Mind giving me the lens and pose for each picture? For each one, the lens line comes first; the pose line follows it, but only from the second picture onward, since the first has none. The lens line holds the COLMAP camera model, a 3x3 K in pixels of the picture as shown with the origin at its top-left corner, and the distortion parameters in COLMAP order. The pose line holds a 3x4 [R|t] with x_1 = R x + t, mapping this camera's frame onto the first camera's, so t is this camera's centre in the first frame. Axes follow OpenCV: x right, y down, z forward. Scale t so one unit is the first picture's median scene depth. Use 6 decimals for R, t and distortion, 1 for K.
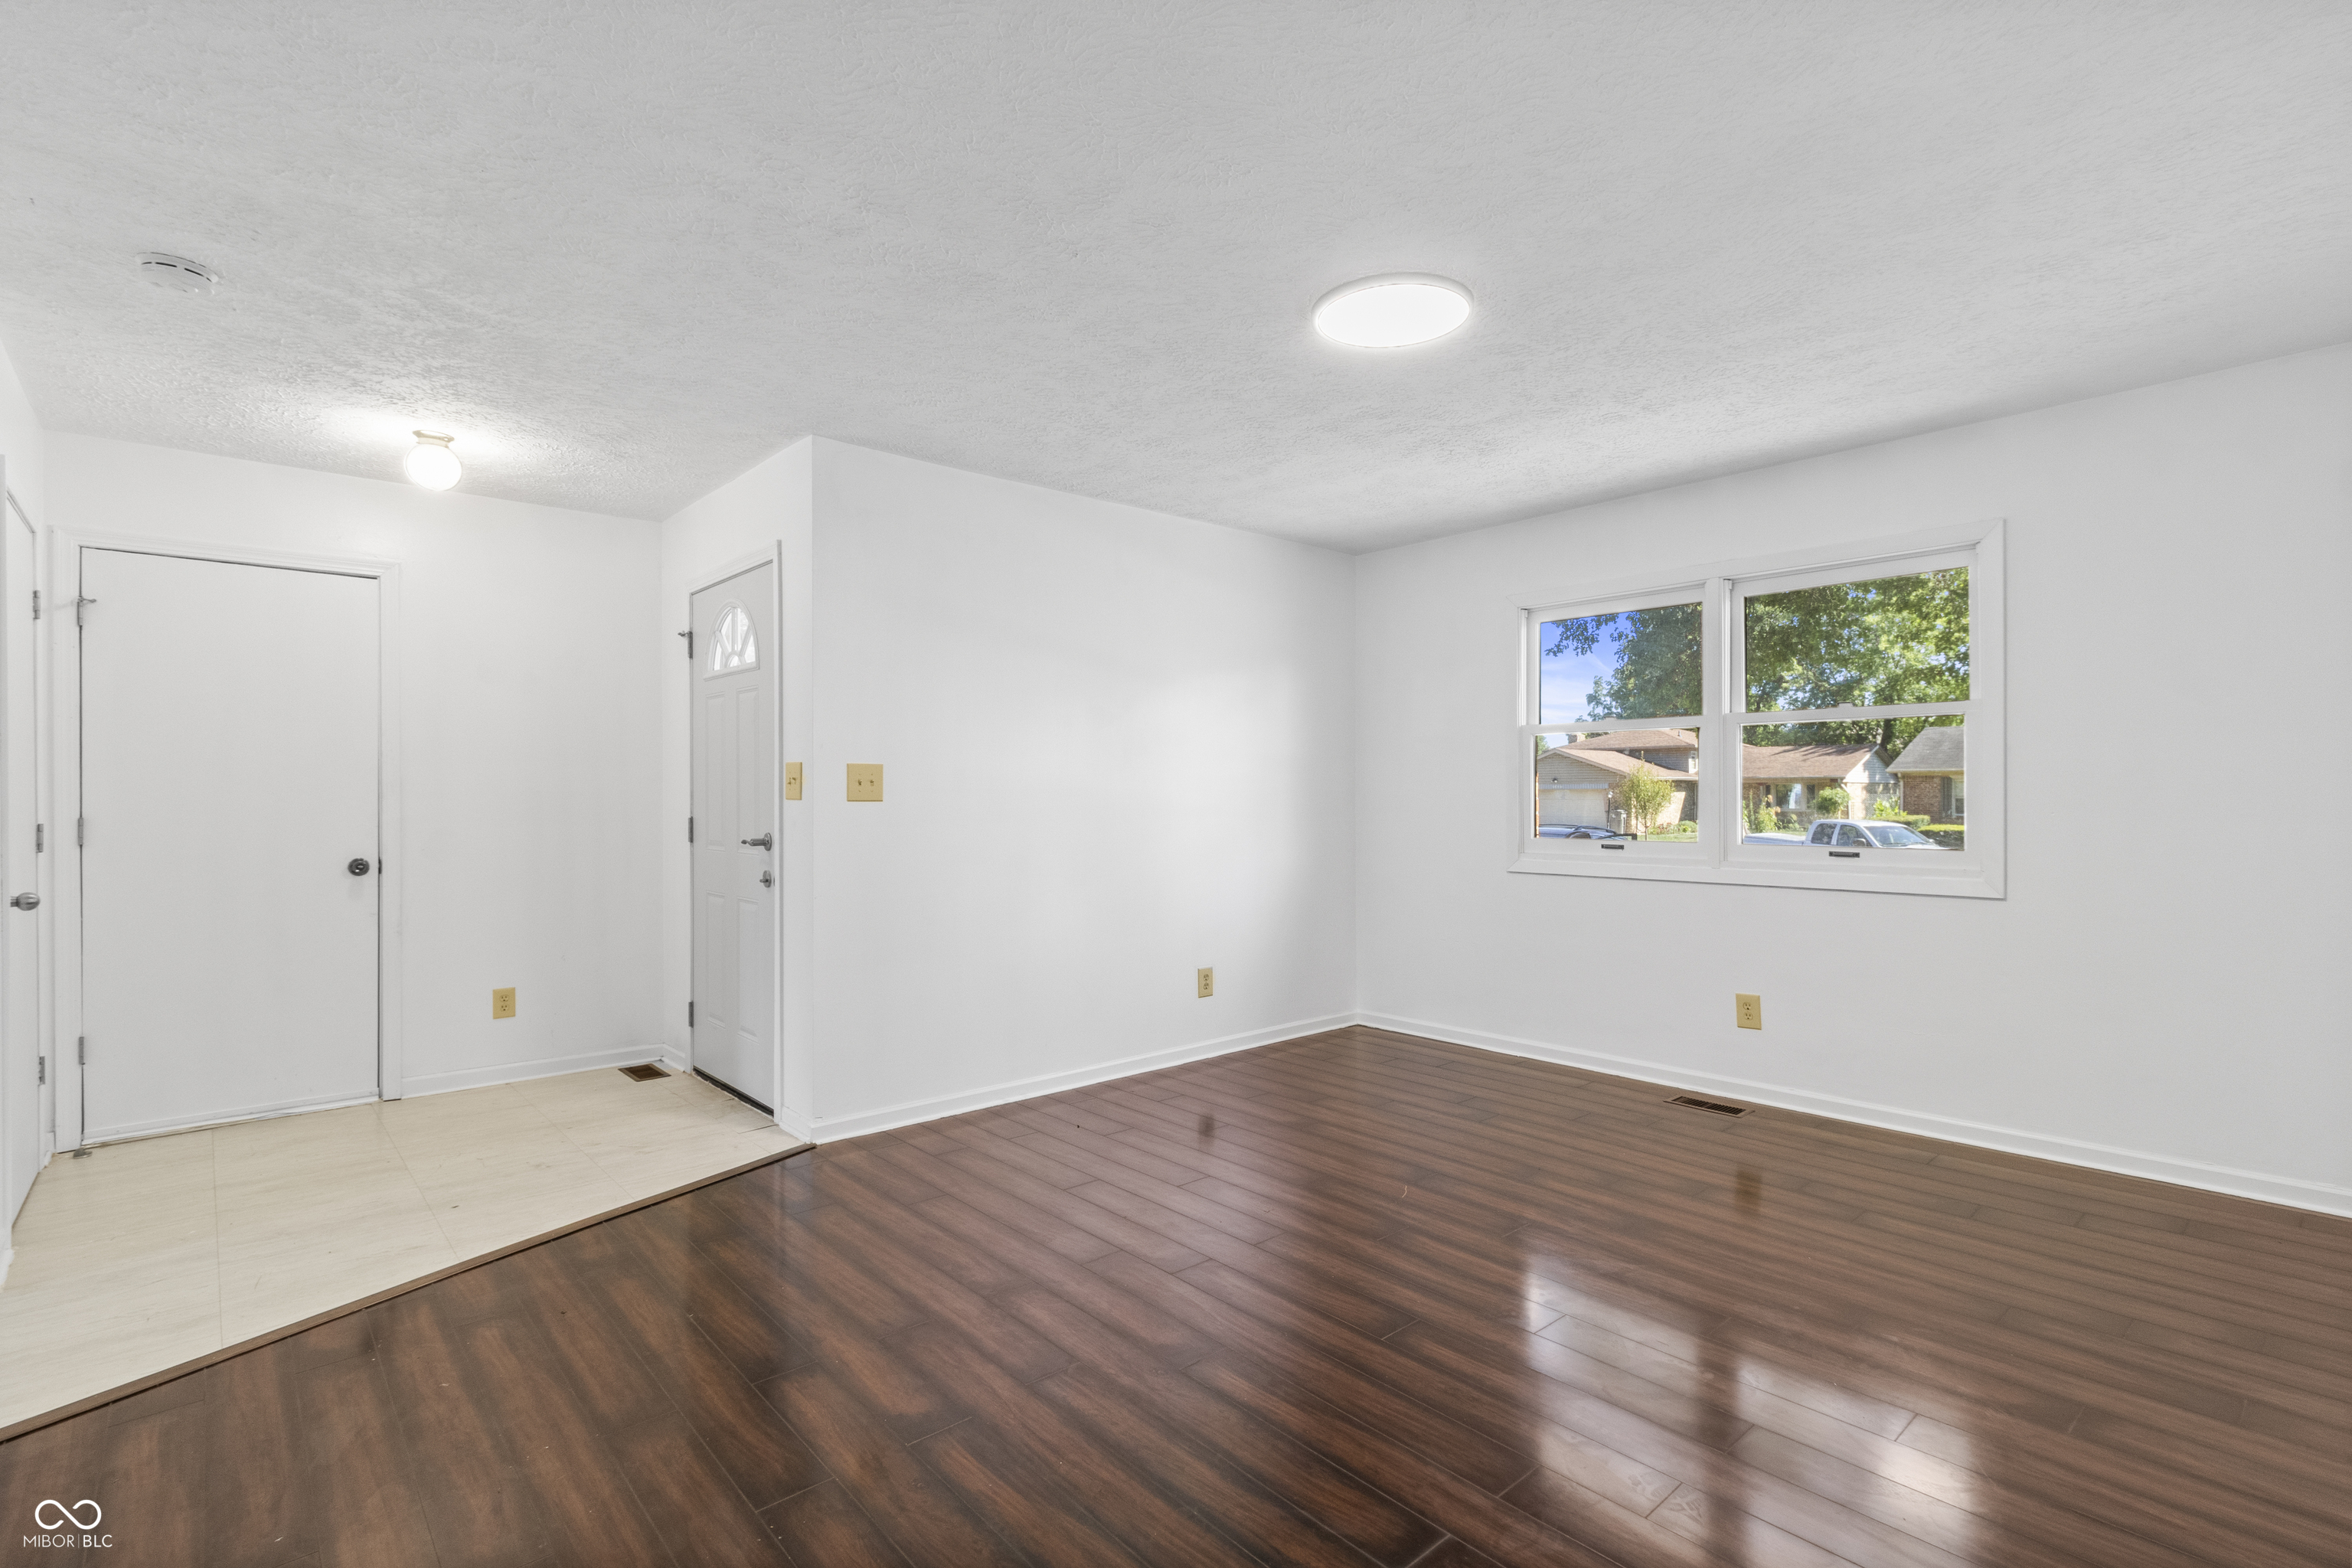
lens RADIAL K [[1094.4, 0, 1169.8], [0, 1094.4, 802.9], [0, 0, 1]] dist [0.005376, -0.000734]
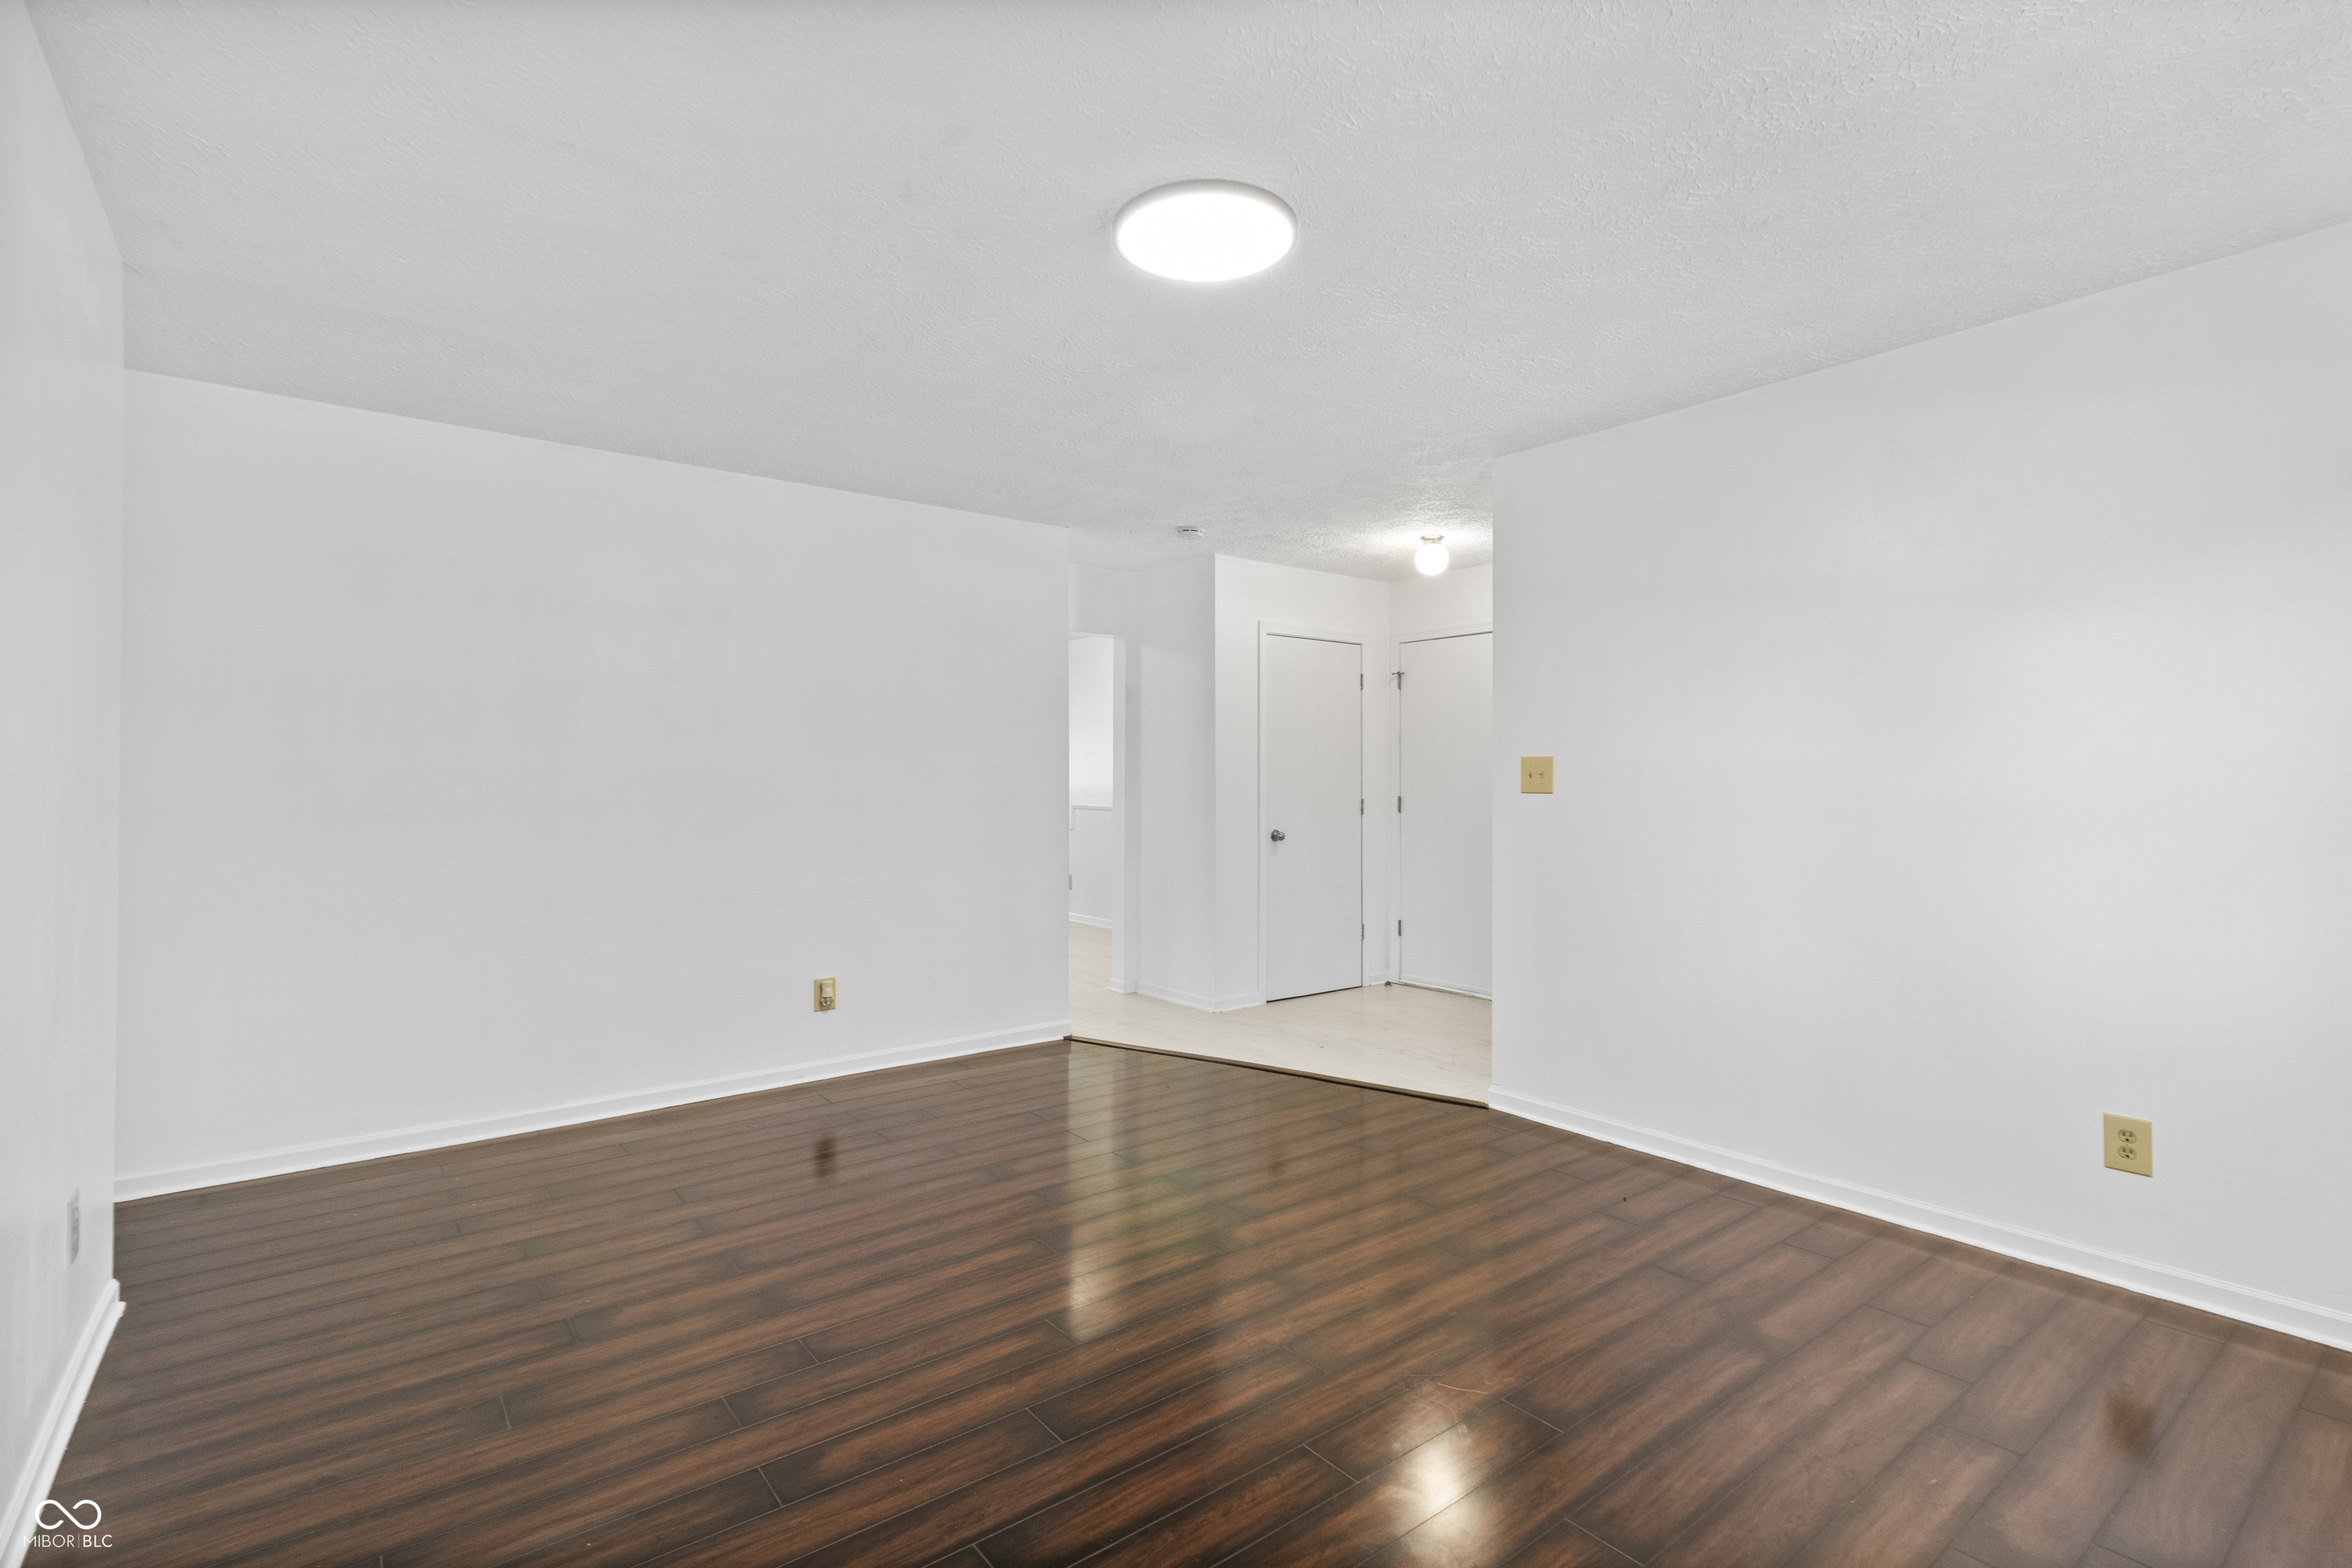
lens RADIAL K [[1094.4, 0, 1198.4], [0, 1094.4, 770.0], [0, 0, 1]] dist [0.005376, -0.000734]
pose [[-0.044170, -0.006252, -0.999004, 0.771668], [-0.009874, 0.999934, -0.005821, -0.014559], [0.998975, 0.009608, -0.044229, 0.744813]]
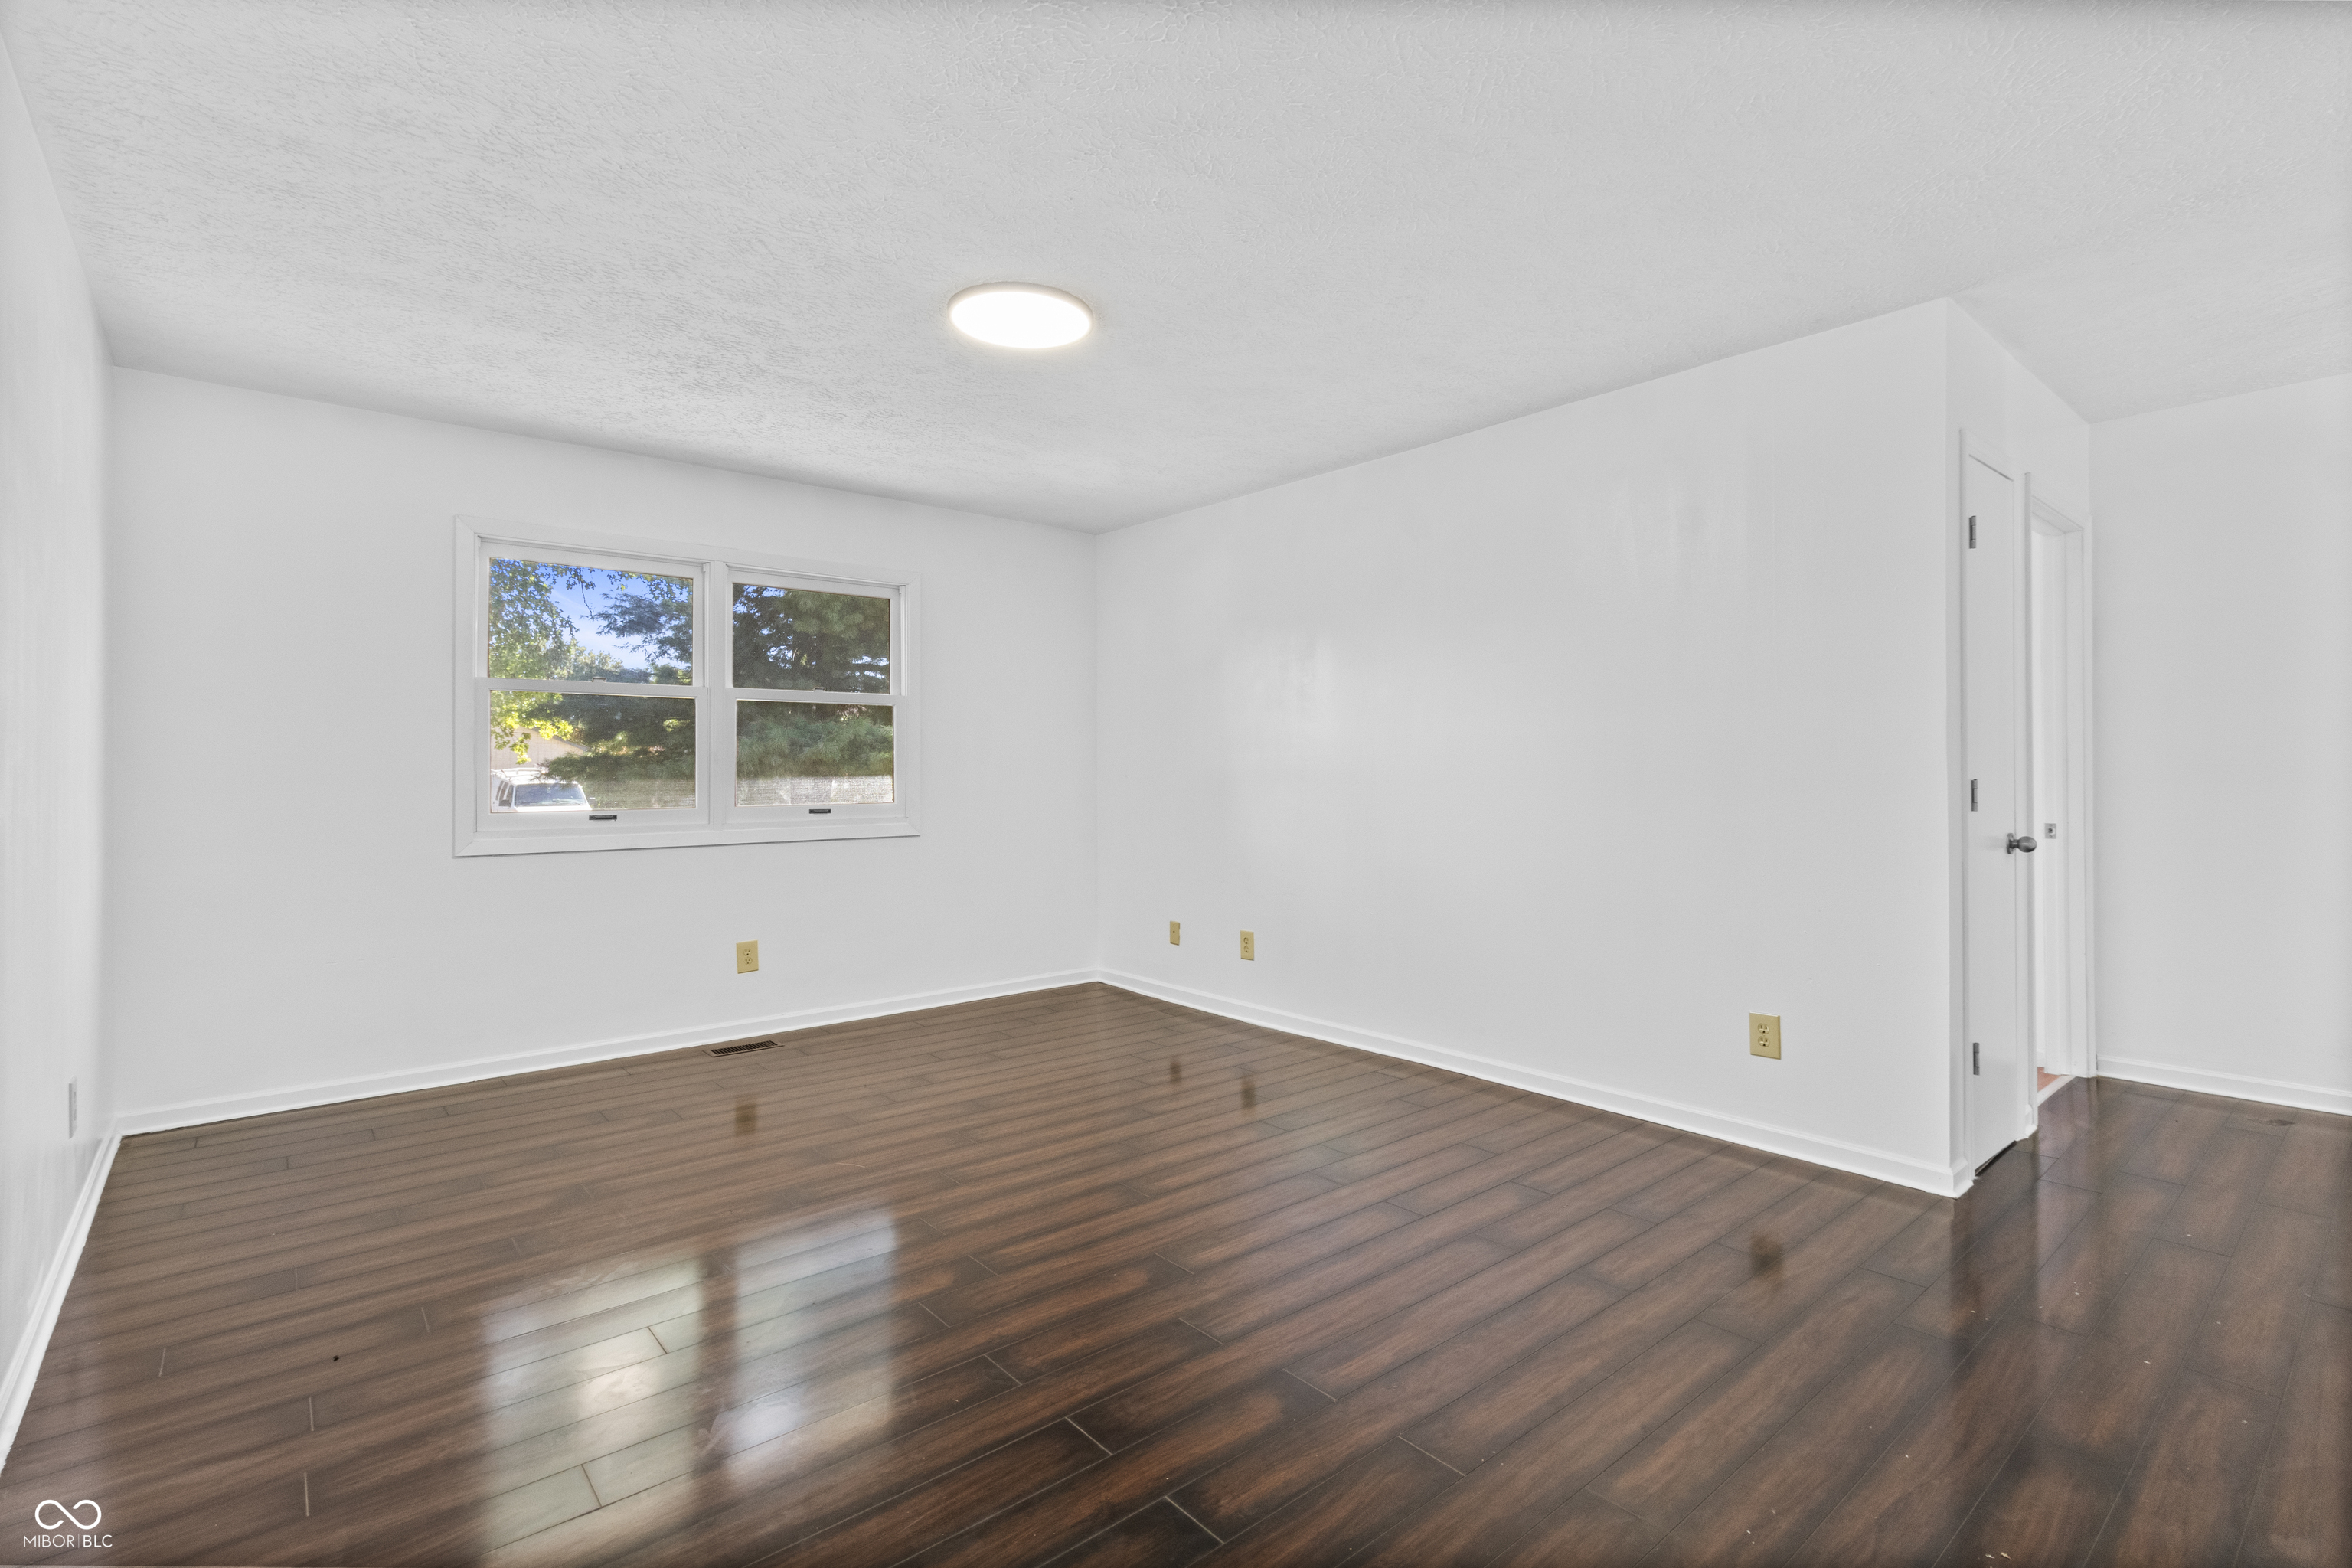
lens RADIAL K [[1094.4, 0, 1213.8], [0, 1094.4, 777.1], [0, 0, 1]] dist [0.005376, -0.000734]
pose [[-0.006209, 0.000608, 0.999981, -0.652319], [0.008020, 0.999968, -0.000558, 0.012902], [-0.999949, 0.008016, -0.006214, 0.587807]]
